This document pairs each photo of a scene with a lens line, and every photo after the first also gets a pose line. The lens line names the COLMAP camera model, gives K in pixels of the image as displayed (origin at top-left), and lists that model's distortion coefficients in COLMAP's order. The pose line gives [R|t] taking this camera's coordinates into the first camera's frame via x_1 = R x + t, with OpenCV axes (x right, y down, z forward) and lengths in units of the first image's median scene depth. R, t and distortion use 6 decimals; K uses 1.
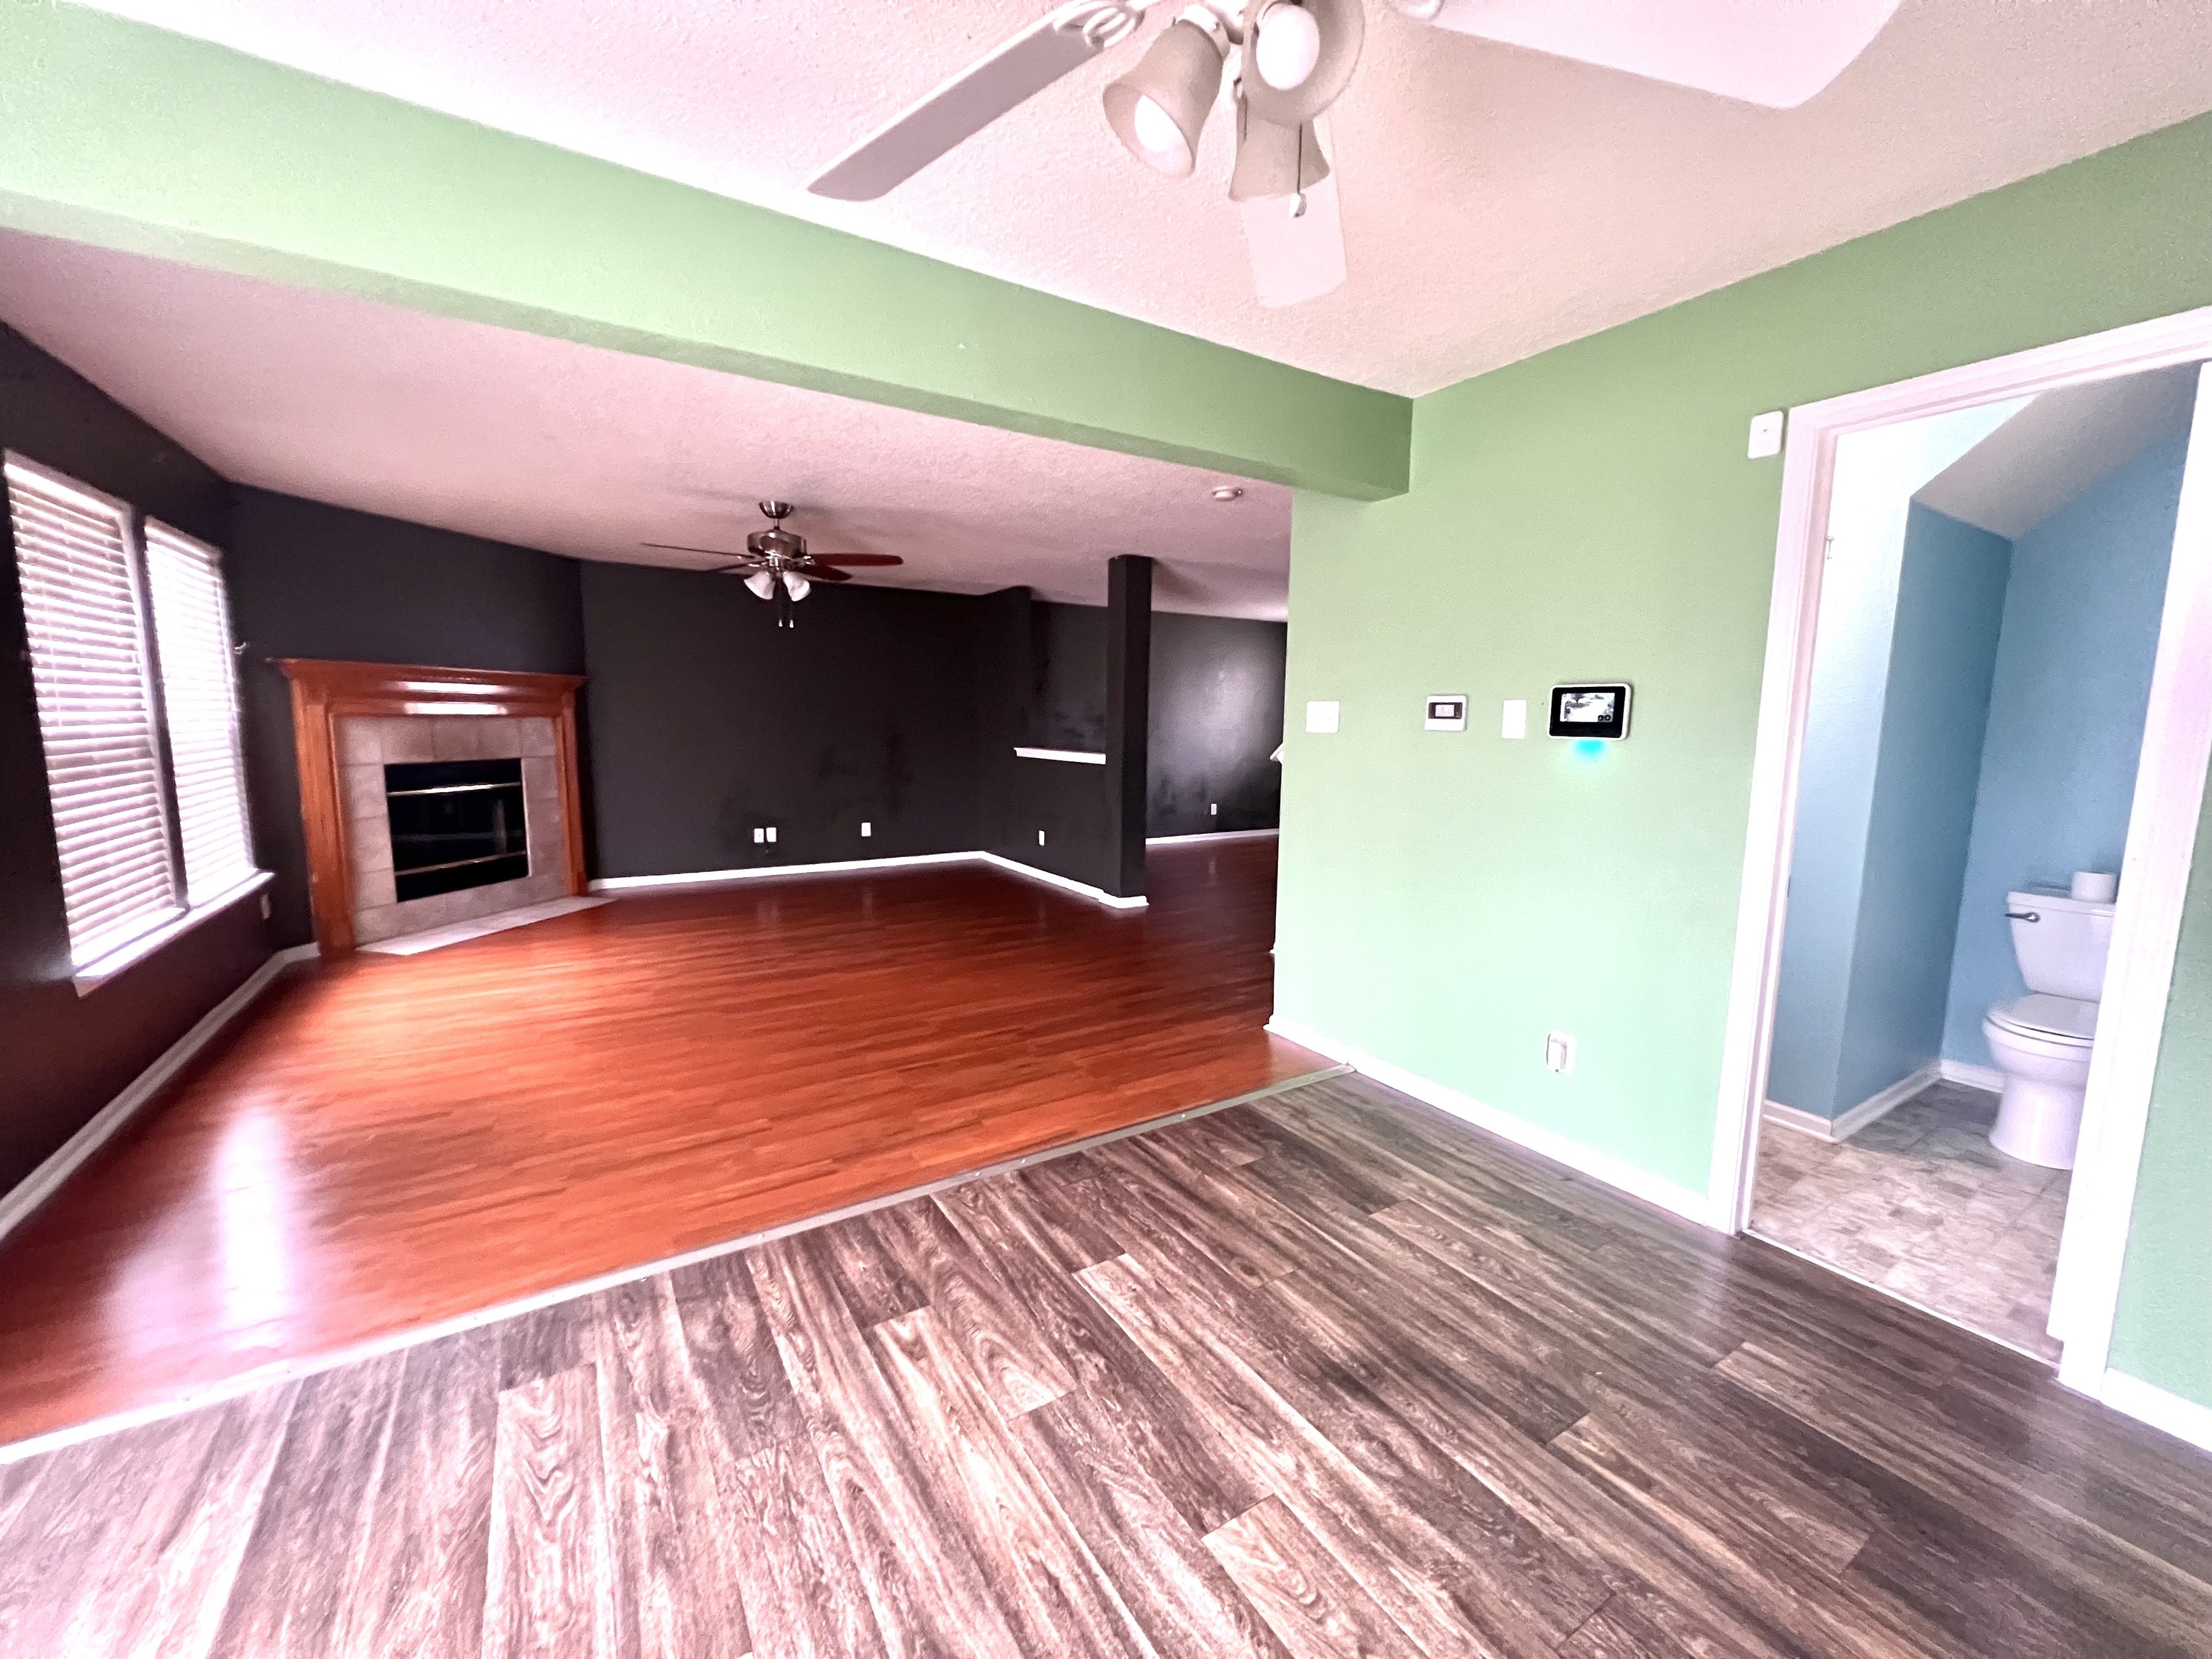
lens RADIAL K [[881.3, 0, 1107.6], [0, 881.3, 827.4], [0, 0, 1]] dist [-0.000078, -0.000002]
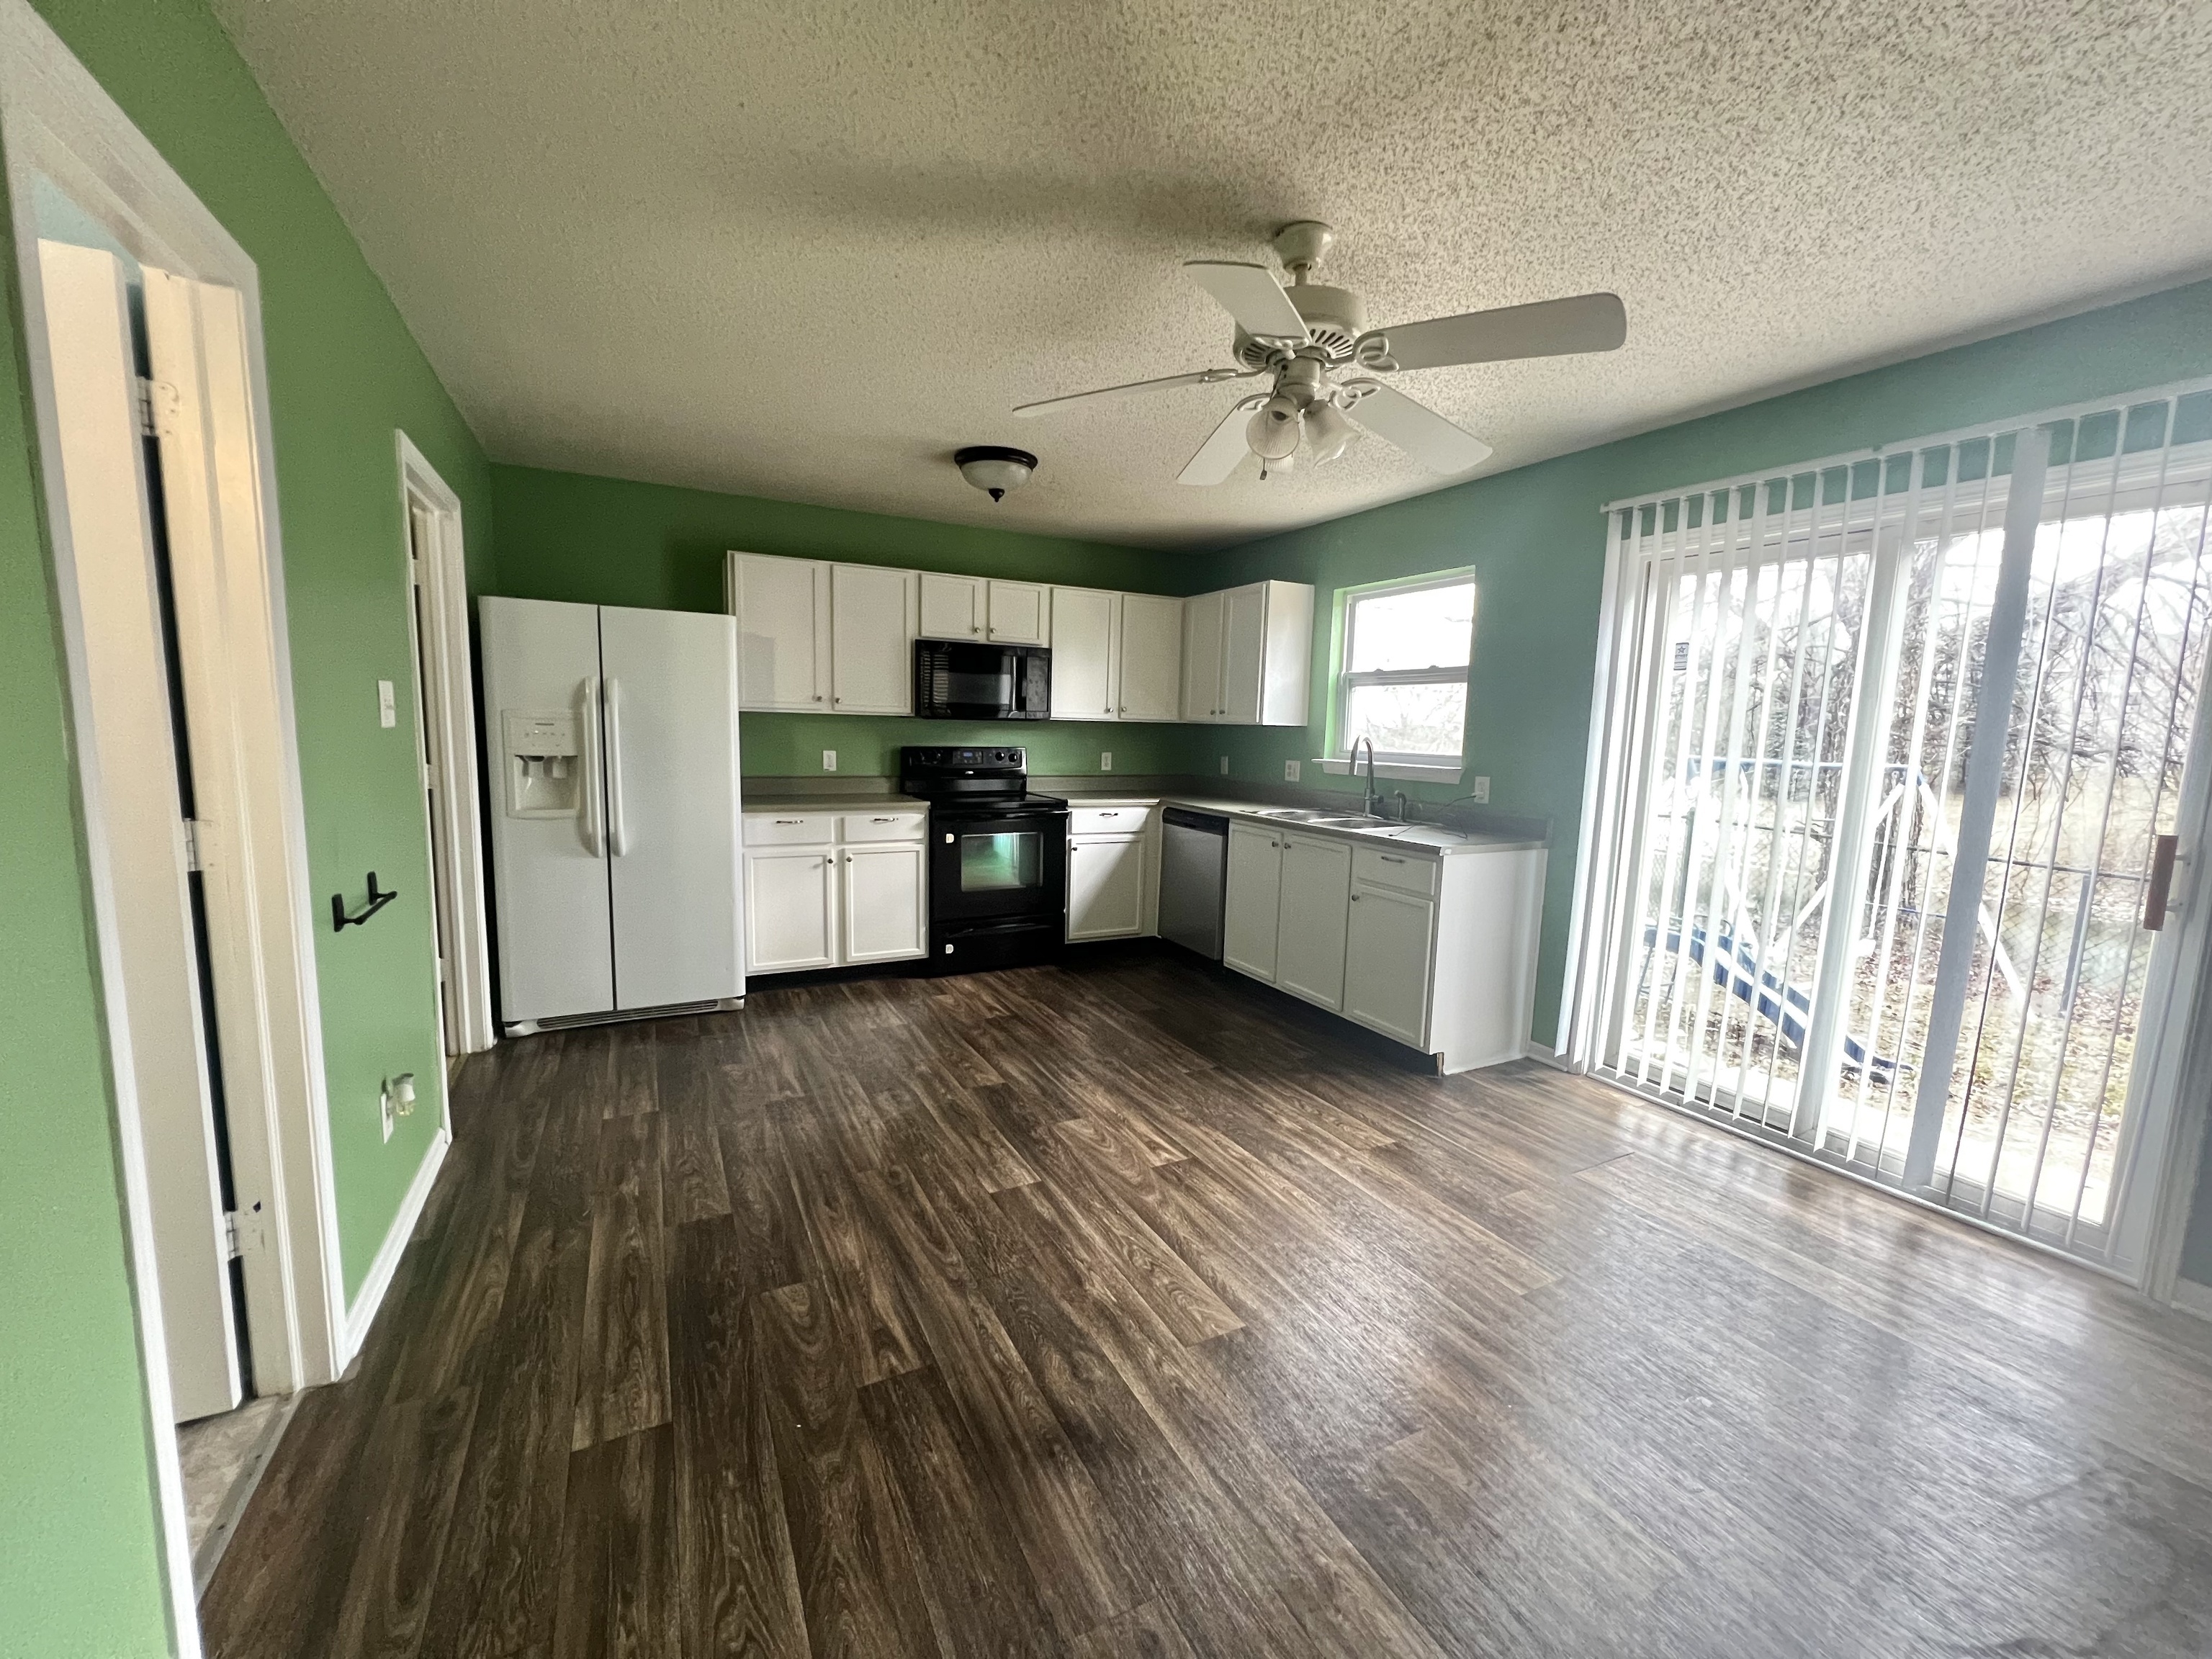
lens RADIAL K [[881.3, 0, 1104.9], [0, 881.3, 834.0], [0, 0, 1]] dist [-0.000078, -0.000002]
pose [[-0.995982, -0.046512, 0.076524, -0.190008], [-0.025812, 0.967375, 0.252032, -0.248678], [-0.085750, 0.249044, -0.964689, 1.952263]]
